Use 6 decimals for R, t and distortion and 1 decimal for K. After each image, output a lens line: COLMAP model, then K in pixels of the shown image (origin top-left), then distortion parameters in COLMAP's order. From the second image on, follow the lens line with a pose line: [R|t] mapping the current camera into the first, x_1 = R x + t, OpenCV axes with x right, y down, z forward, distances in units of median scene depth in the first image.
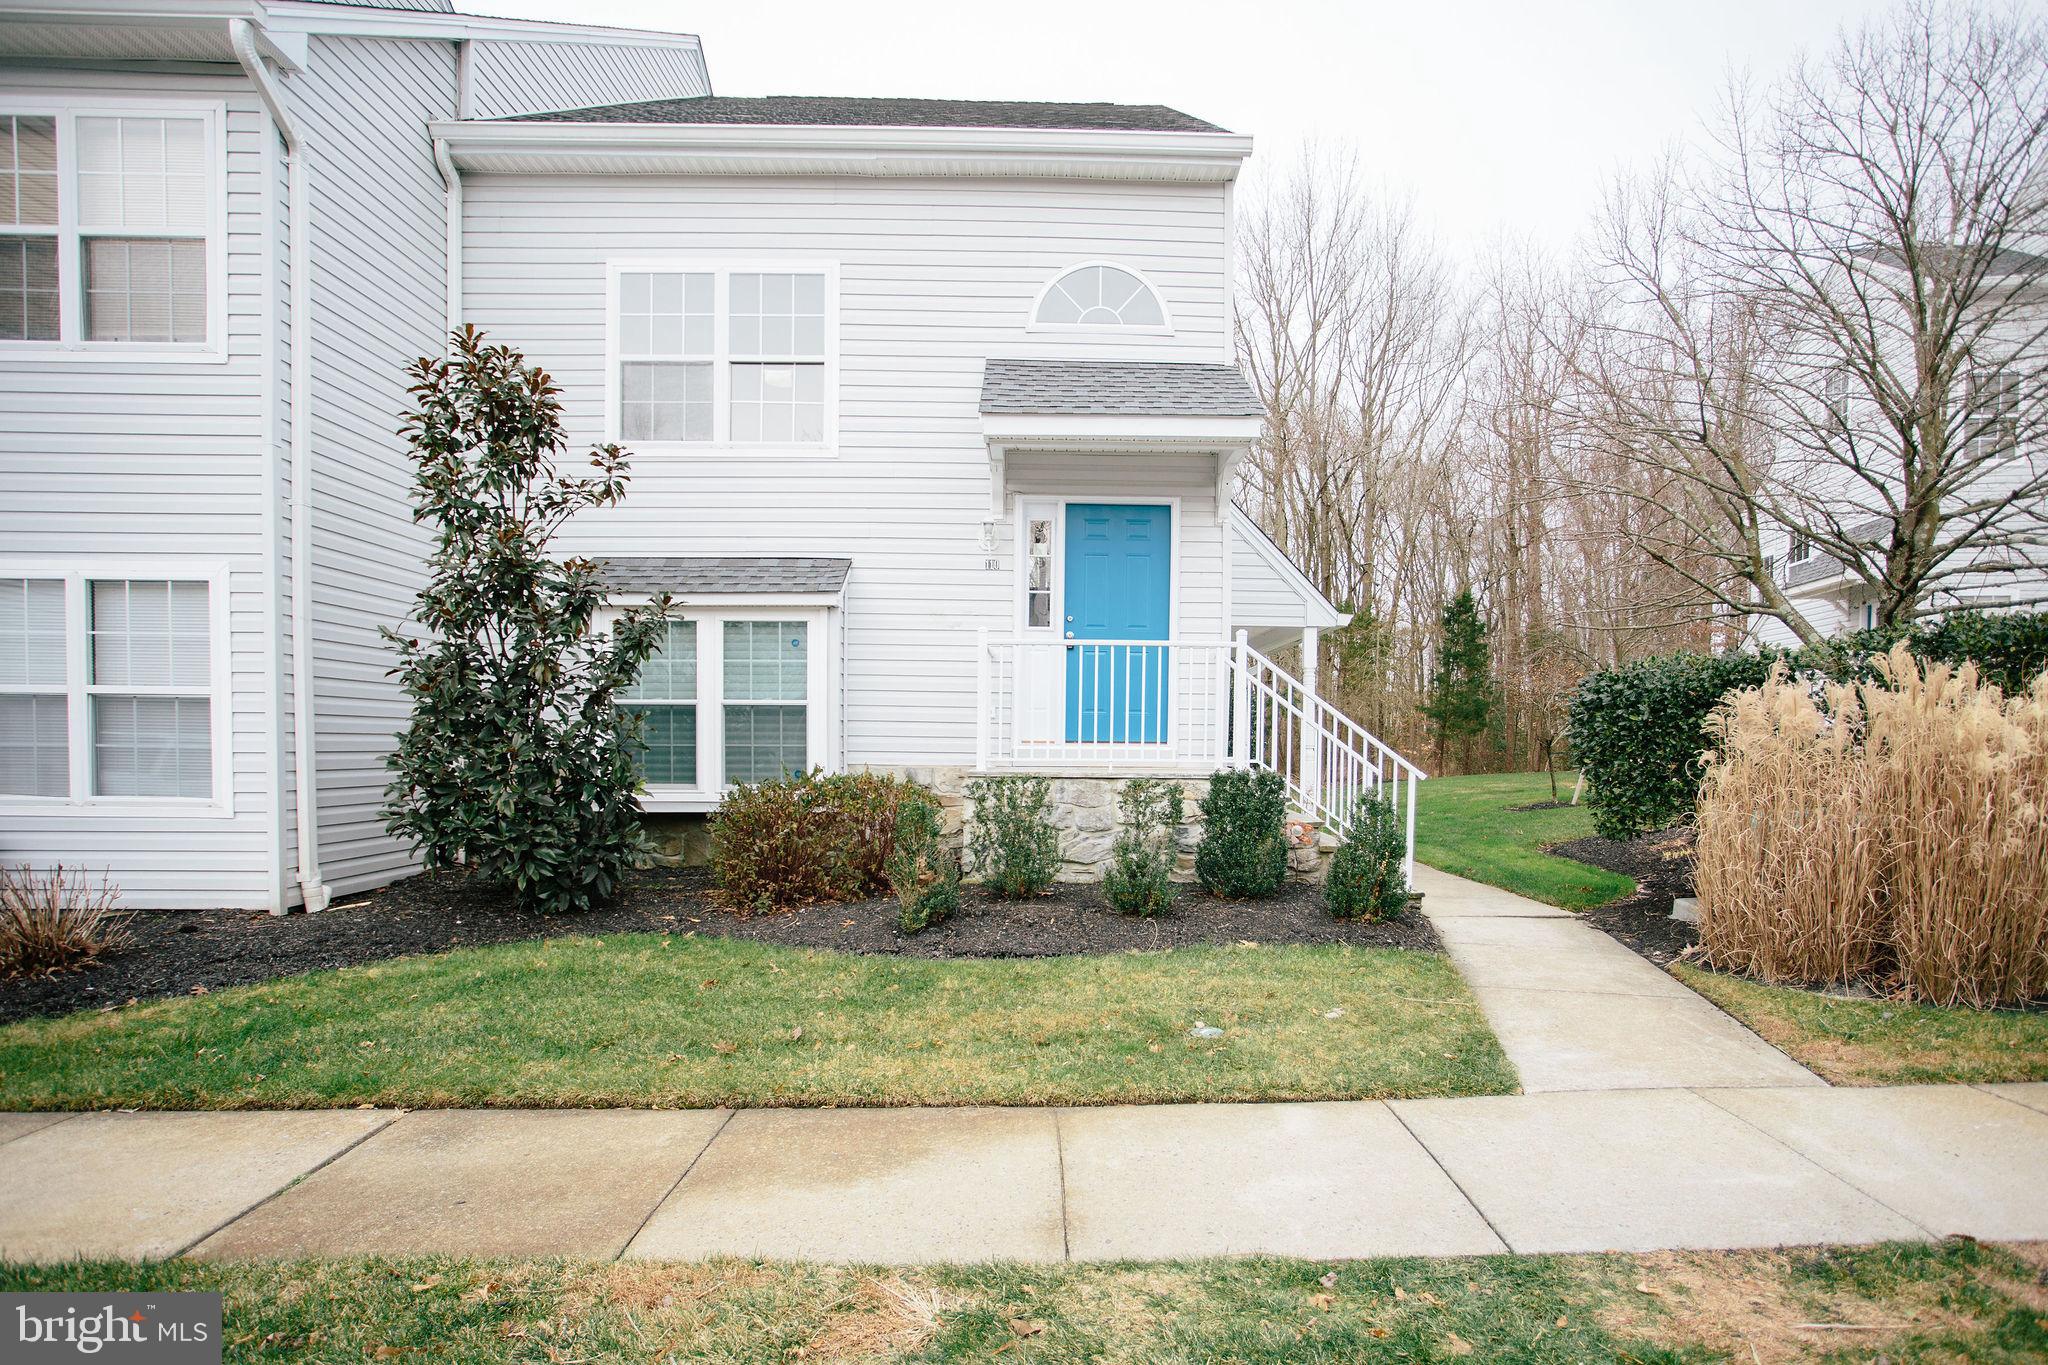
lens RADIAL K [[1041.0, 0, 1033.2], [0, 1041.0, 635.7], [0, 0, 1]] dist [-0.023284, -0.000127]
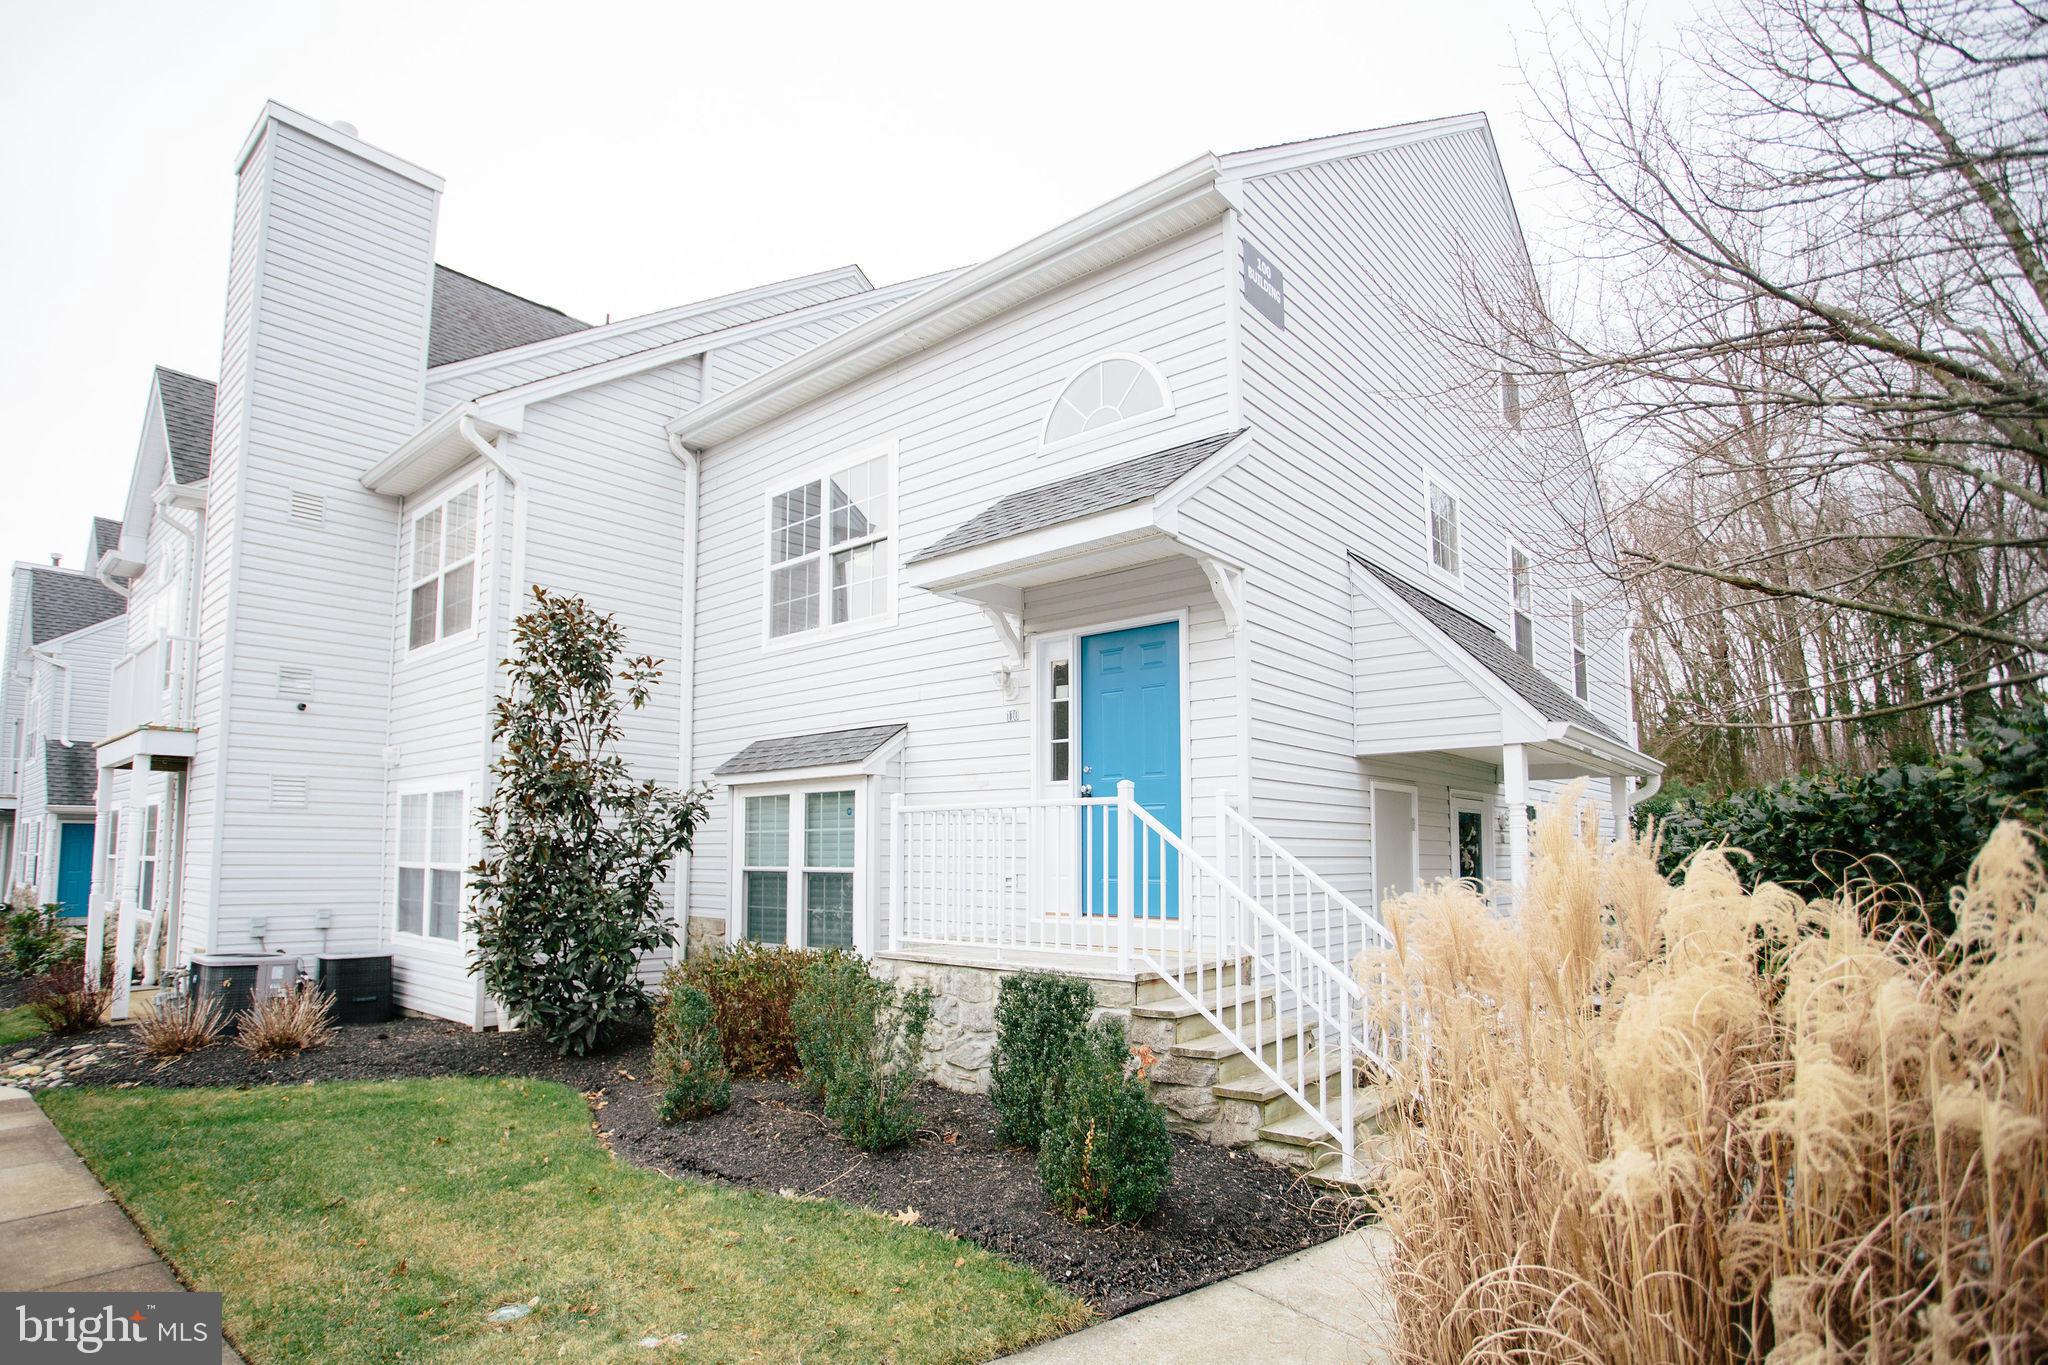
lens RADIAL K [[996.9, 0, 1024.0], [0, 996.9, 682.5], [0, 0, 1]] dist [-0.048056, 0.000249]
pose [[0.758666, -0.118838, -0.640550, 0.558091], [0.072857, 0.992531, -0.097848, -0.010893], [0.647393, 0.027566, 0.761657, 0.351151]]
